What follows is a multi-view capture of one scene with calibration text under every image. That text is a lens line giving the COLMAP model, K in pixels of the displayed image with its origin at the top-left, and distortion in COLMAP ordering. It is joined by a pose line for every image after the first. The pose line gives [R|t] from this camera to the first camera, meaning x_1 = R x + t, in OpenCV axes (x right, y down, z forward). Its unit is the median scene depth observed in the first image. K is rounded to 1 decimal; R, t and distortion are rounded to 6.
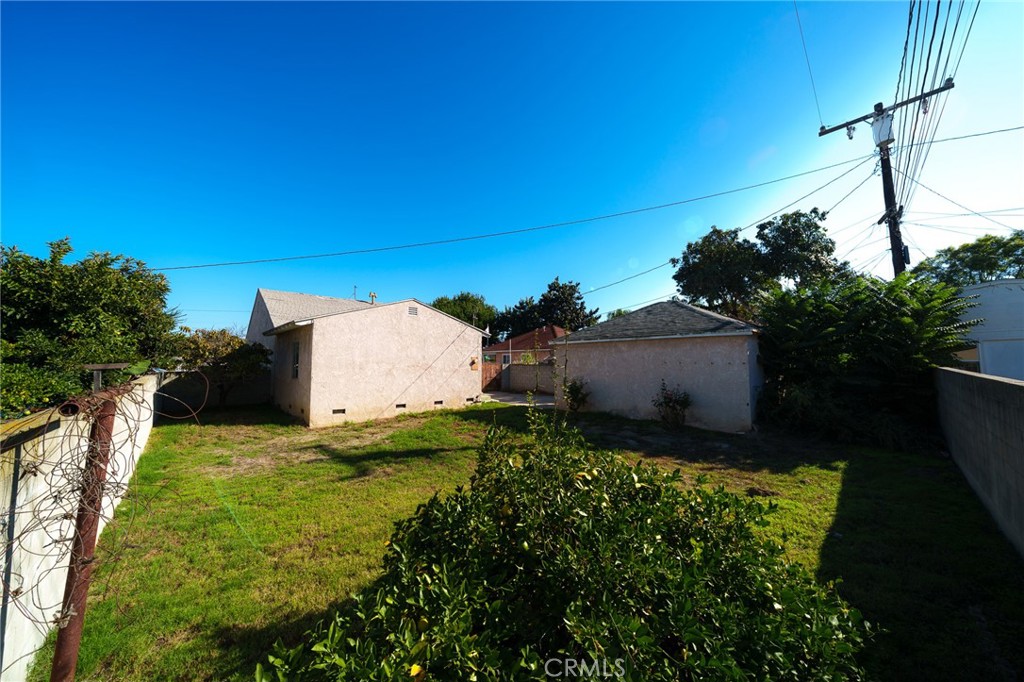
lens RADIAL K [[349.7, 0, 512.0], [0, 349.7, 341.0], [0, 0, 1]] dist [-0.000379, -0.000020]
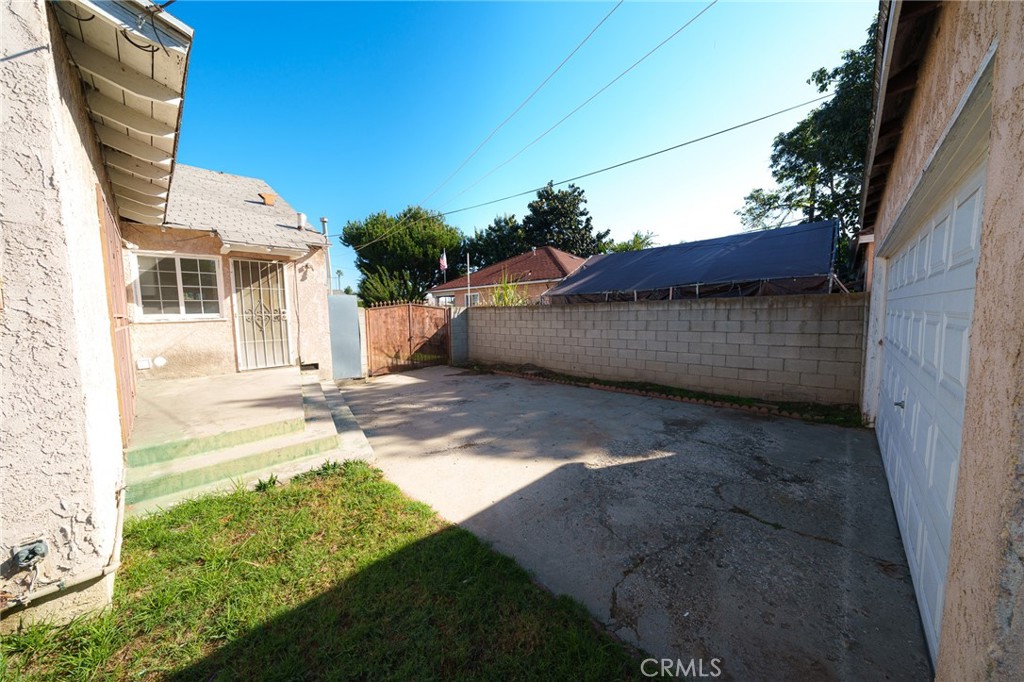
lens RADIAL K [[349.7, 0, 512.0], [0, 349.7, 341.0], [0, 0, 1]] dist [-0.000379, -0.000020]
pose [[0.998559, -0.018172, 0.050492, 0.016079], [0.011033, 0.990339, 0.138226, 0.027198], [-0.052516, -0.137470, 0.989113, 0.303680]]
